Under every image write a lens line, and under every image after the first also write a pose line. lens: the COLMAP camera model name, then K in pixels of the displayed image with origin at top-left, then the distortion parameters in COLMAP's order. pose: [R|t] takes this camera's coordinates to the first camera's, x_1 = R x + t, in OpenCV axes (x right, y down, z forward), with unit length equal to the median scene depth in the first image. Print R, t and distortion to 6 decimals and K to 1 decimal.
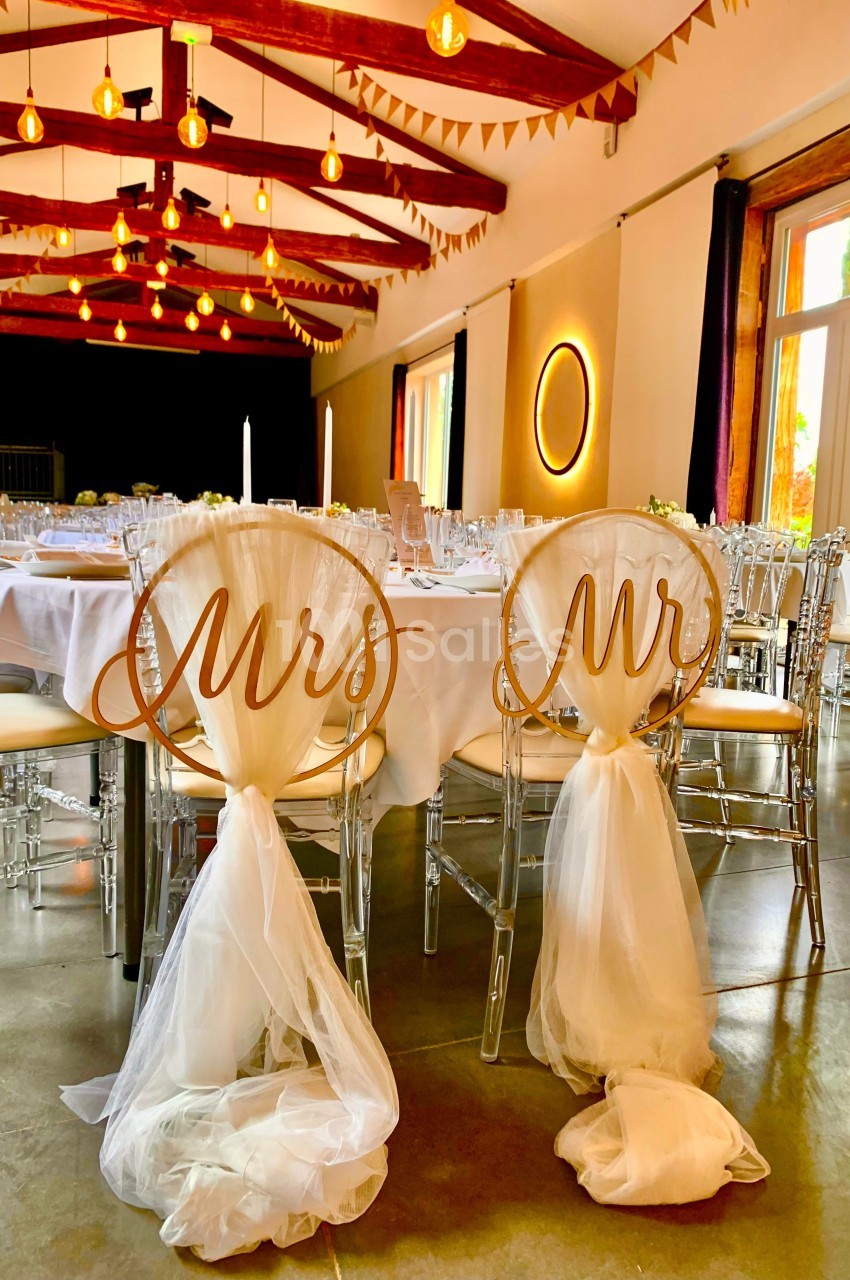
lens RADIAL K [[986.6, 0, 425.0], [0, 986.6, 640.0], [0, 0, 1]] dist [0.041234, 0.007514]
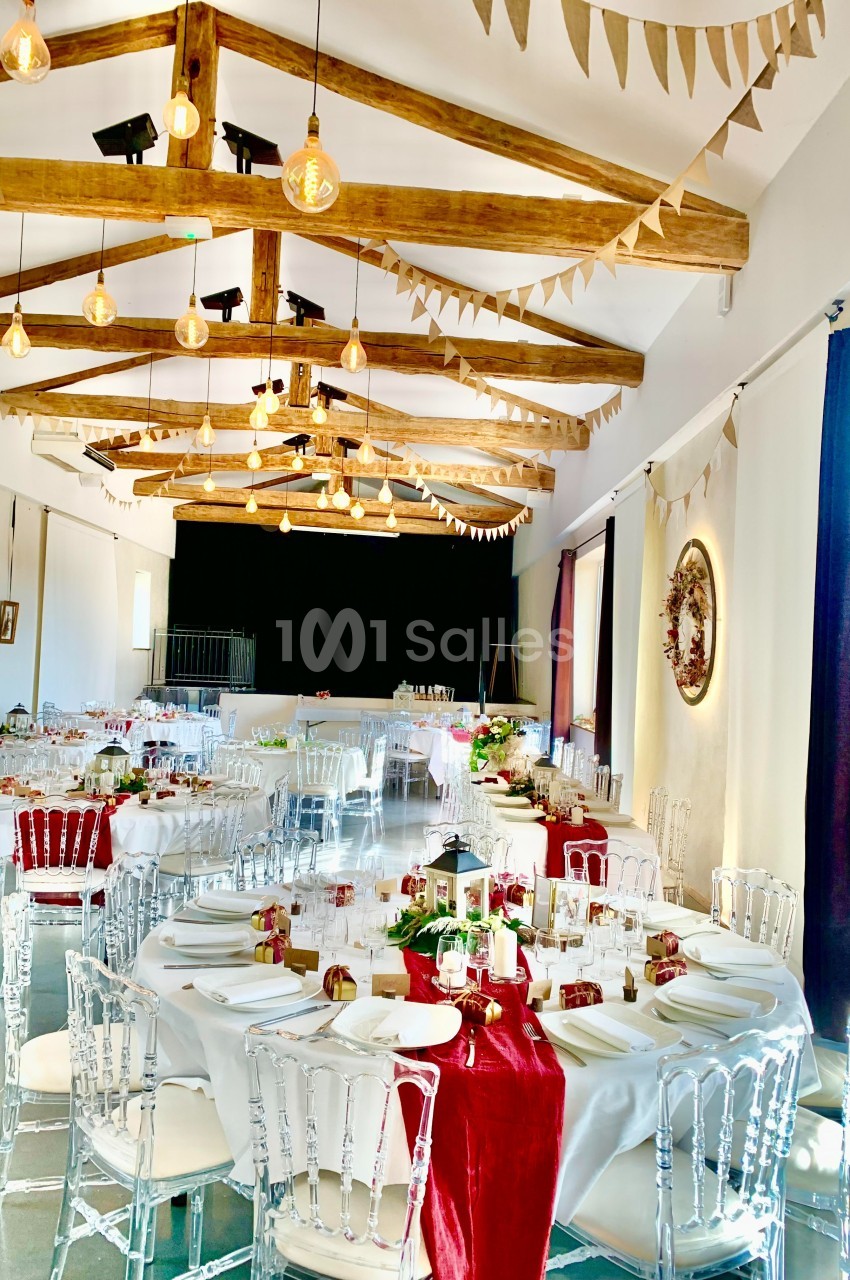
lens RADIAL K [[986.6, 0, 425.0], [0, 986.6, 640.0], [0, 0, 1]] dist [0.041234, 0.007514]
pose [[0.953682, 0.015864, -0.300397, 0.172061], [-0.061870, 0.987603, -0.144267, -0.096109], [0.294385, 0.156171, 0.942841, 0.212998]]
